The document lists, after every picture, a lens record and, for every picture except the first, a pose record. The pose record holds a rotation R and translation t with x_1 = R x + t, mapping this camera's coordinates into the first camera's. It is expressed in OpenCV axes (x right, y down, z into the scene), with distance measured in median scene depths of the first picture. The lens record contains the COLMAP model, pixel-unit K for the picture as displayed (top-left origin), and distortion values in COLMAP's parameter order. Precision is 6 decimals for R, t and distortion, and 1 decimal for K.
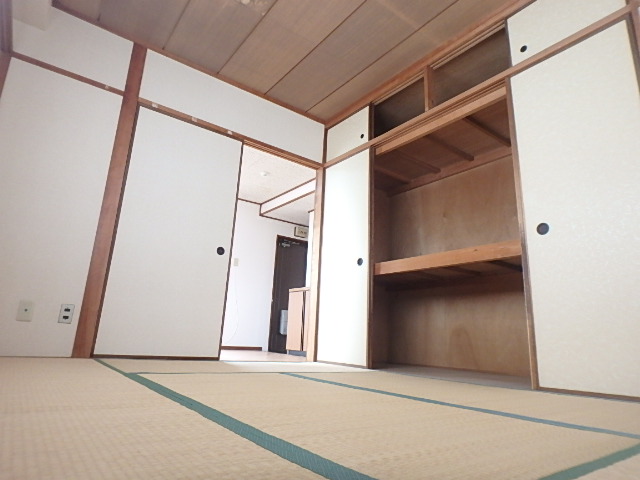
lens RADIAL K [[400.0, 0, 320.2], [0, 400.0, 239.8], [0, 0, 1]] dist [-0.001211, 0.002529]
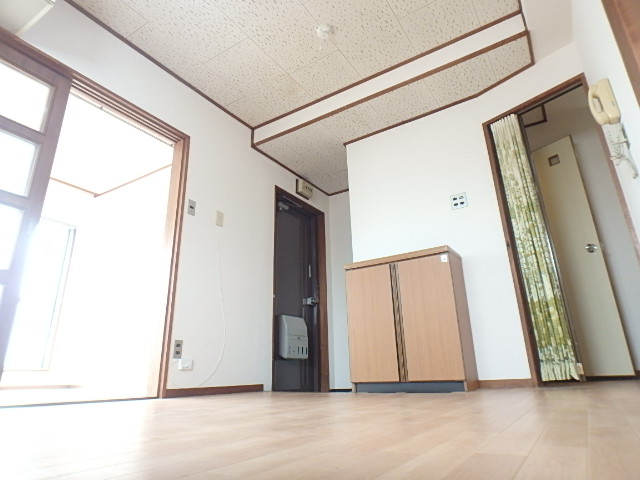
lens RADIAL K [[400.0, 0, 319.4], [0, 400.0, 237.5], [0, 0, 1]] dist [-0.001211, 0.002529]
pose [[0.936325, 0.045465, 0.348179, -0.251057], [-0.018216, 0.996536, -0.081140, 0.111398], [-0.350662, 0.069631, 0.933910, 0.444647]]
